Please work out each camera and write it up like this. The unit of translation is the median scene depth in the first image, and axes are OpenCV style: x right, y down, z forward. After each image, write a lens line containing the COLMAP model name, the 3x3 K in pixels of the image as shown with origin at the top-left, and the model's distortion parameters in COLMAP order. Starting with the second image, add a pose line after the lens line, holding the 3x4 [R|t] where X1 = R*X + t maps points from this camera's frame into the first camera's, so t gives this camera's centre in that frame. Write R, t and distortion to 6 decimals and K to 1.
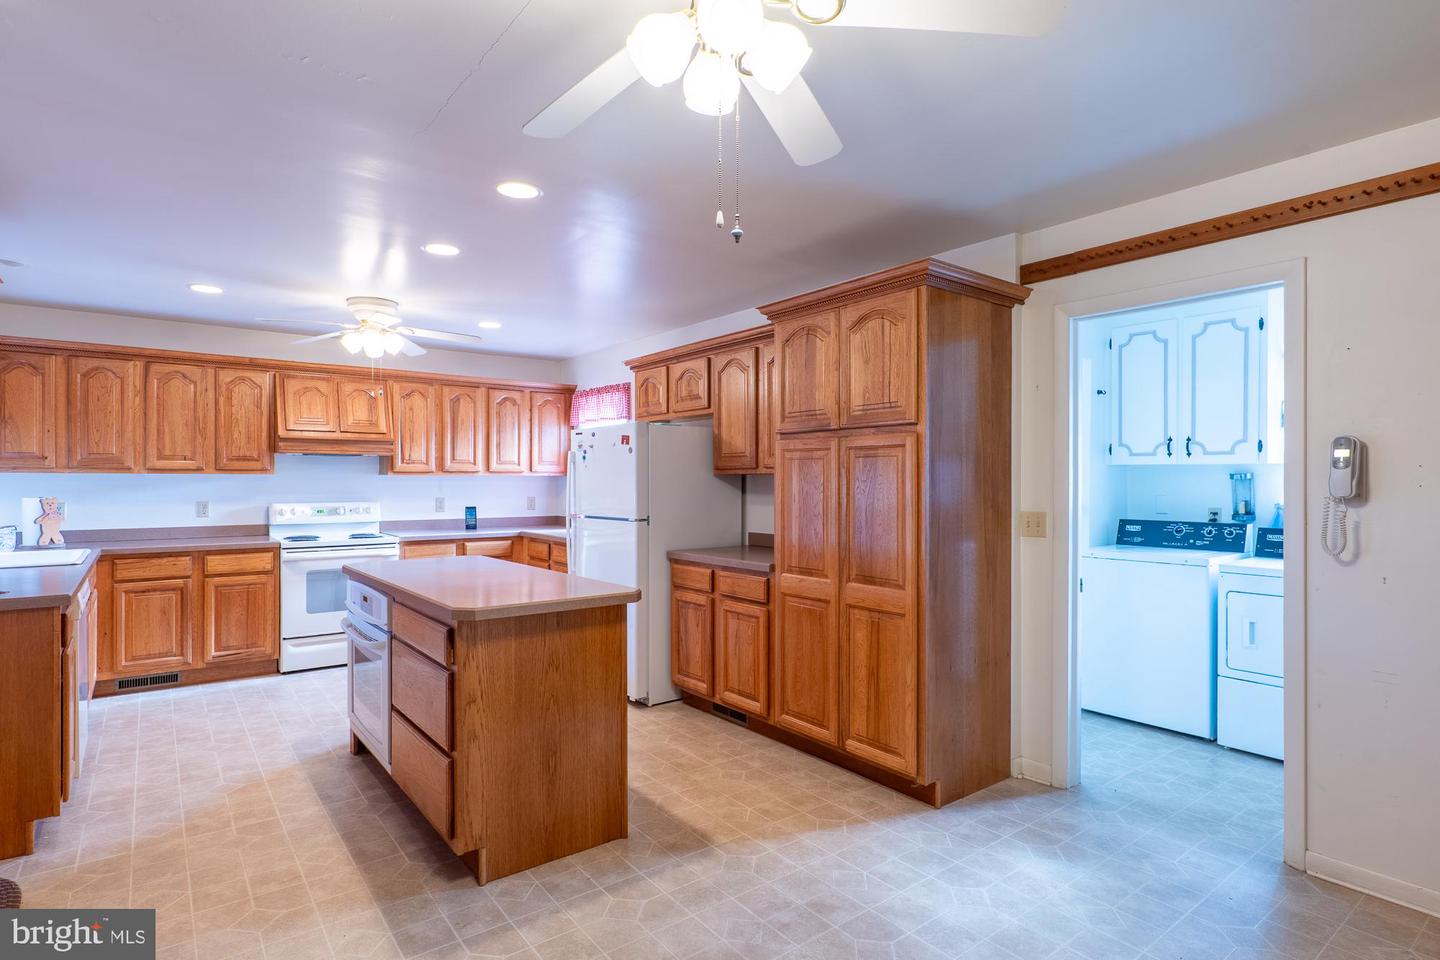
lens RADIAL K [[720.2, 0, 720.0], [0, 720.2, 480.0], [0, 0, 1]] dist [0.000378, 0.000207]
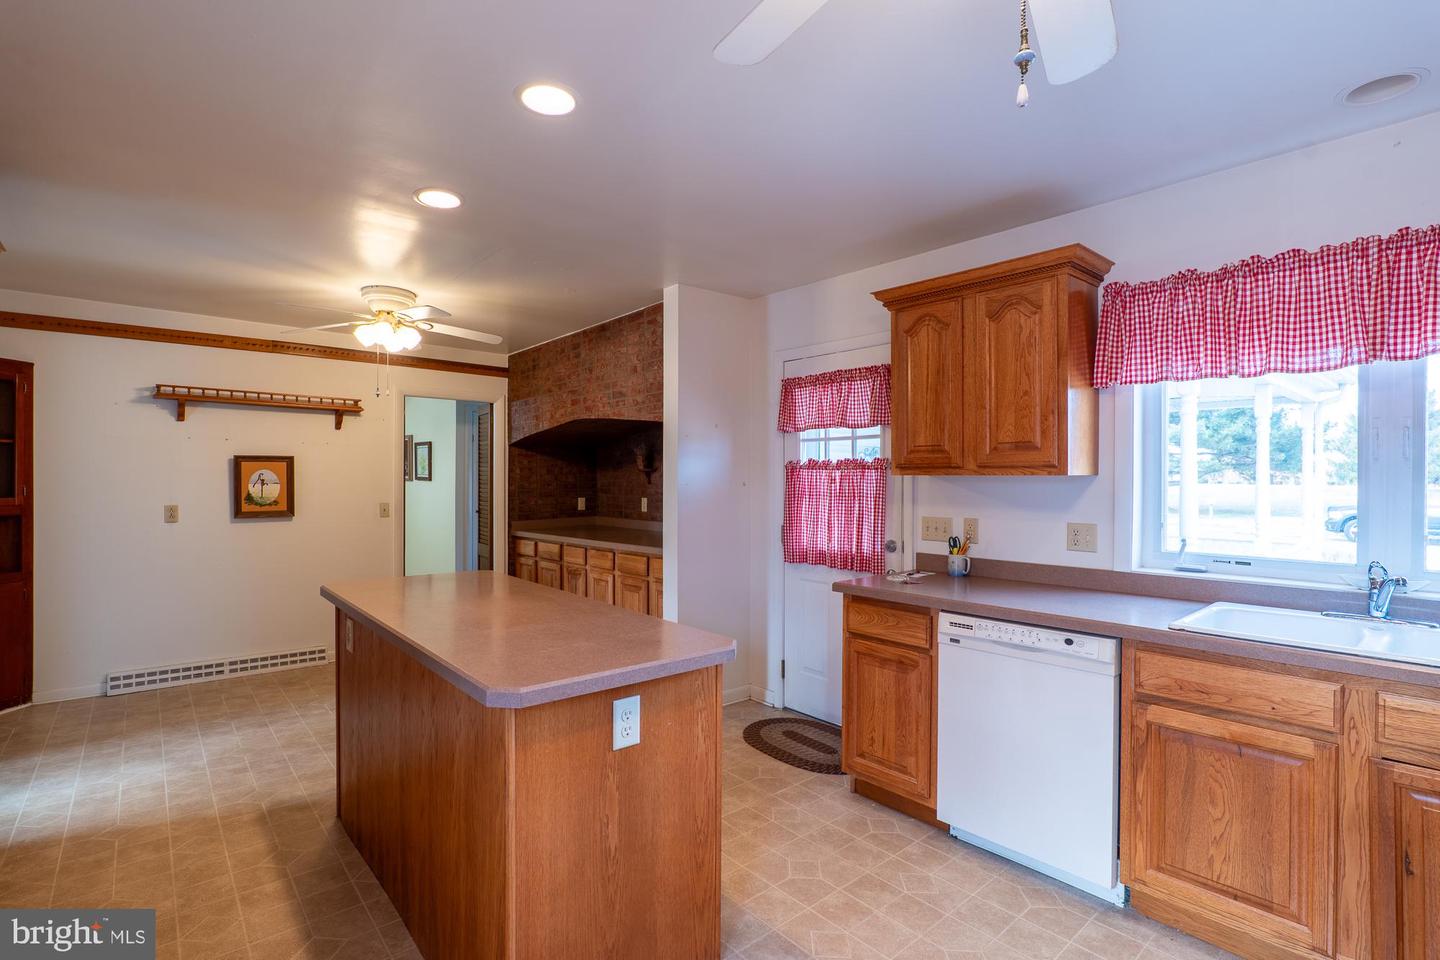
lens RADIAL K [[683.3, 0, 730.0], [0, 683.3, 481.9], [0, 0, 1]] dist [-0.032569, 0.011885]
pose [[-0.998272, -0.002826, -0.058694, -0.390021], [-0.003173, 0.999978, 0.005814, -0.004961], [0.058677, 0.005990, -0.998259, 1.214541]]
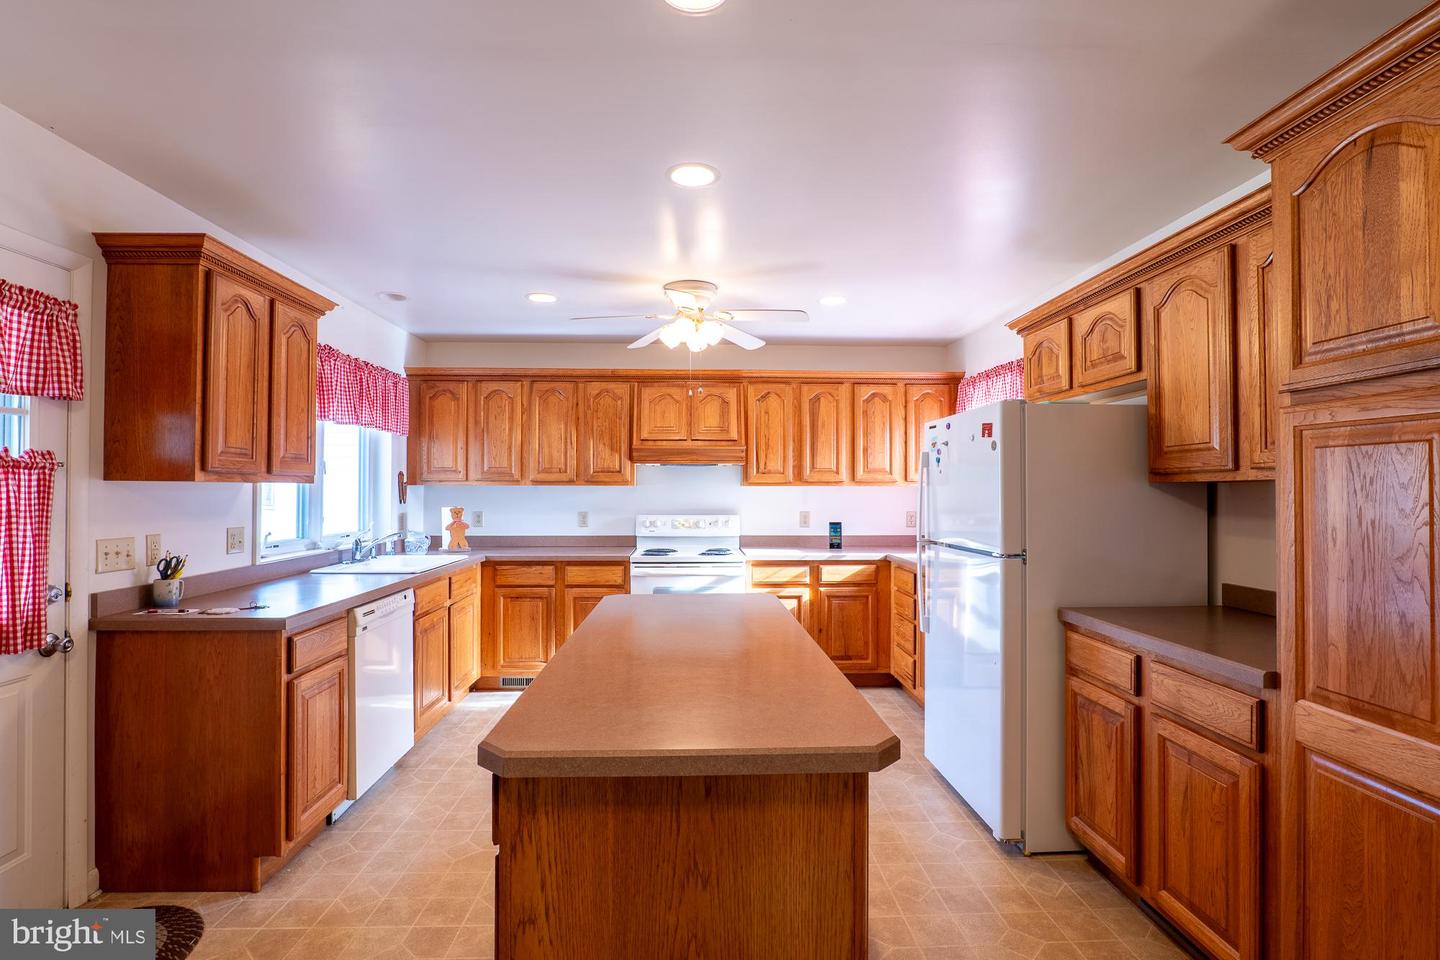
lens RADIAL K [[683.3, 0, 730.0], [0, 683.3, 481.9], [0, 0, 1]] dist [-0.032569, 0.011885]
pose [[0.819107, -0.007428, -0.573593, 0.029125], [0.000053, 0.999917, -0.012873, -0.001300], [0.573641, 0.010514, 0.819040, 0.362060]]
